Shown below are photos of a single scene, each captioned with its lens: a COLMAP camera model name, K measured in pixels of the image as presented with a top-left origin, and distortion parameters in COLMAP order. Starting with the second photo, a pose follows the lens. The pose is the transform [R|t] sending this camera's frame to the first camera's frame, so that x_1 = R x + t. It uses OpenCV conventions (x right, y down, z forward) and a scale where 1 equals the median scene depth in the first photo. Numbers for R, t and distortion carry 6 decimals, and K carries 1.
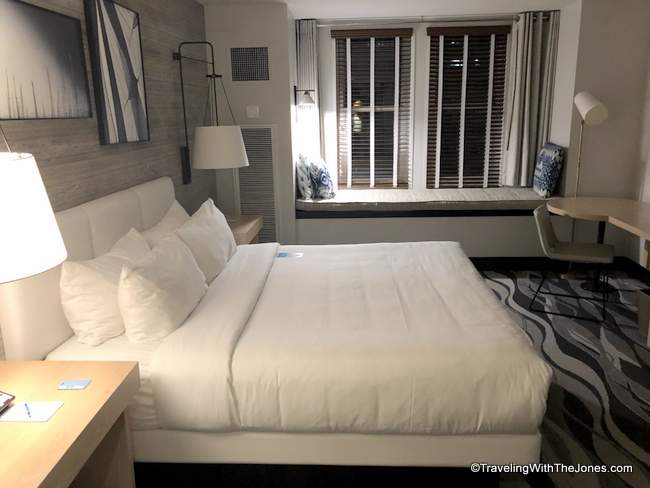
lens RADIAL K [[547.0, 0, 325.0], [0, 547.0, 244.0], [0, 0, 1]] dist [0.008995, 0.019118]
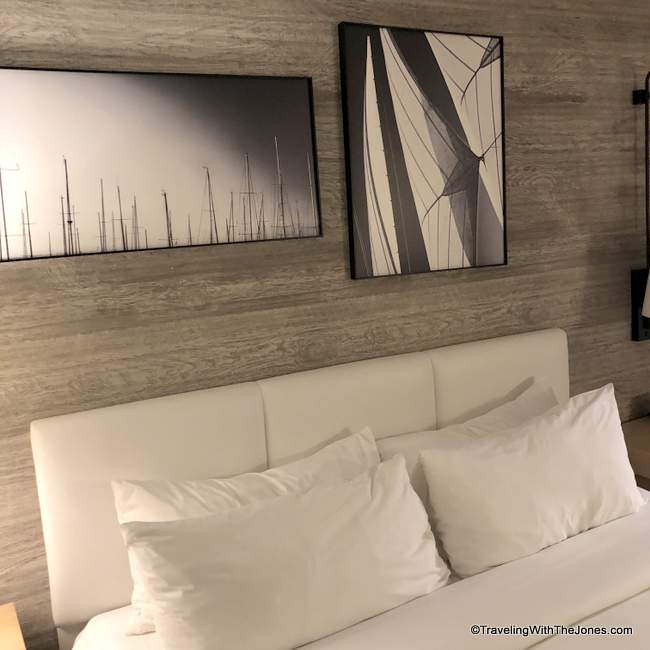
lens RADIAL K [[709.6, 0, 324.3], [0, 709.6, 339.1], [0, 0, 1]] dist [0.013083, 0.008135]
pose [[0.532336, 0.127829, -0.836826, 0.289936], [-0.145266, 0.987664, 0.058462, -0.199810], [0.833976, 0.090441, 0.544338, 0.718584]]
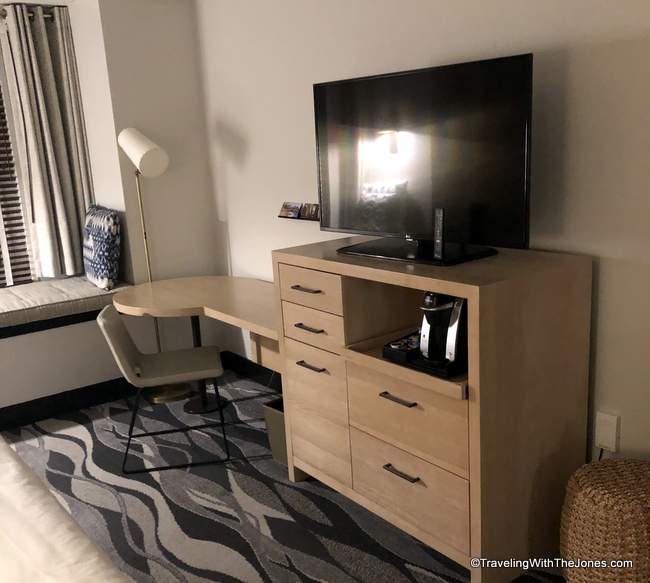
lens RADIAL K [[718.7, 0, 324.1], [0, 718.7, 311.3], [0, 0, 1]] dist [0.009526, 0.005960]
pose [[0.763953, -0.181826, 0.619124, 0.065019], [0.196062, 0.979524, 0.045743, -0.049587], [-0.614764, 0.086441, 0.783960, 0.176052]]
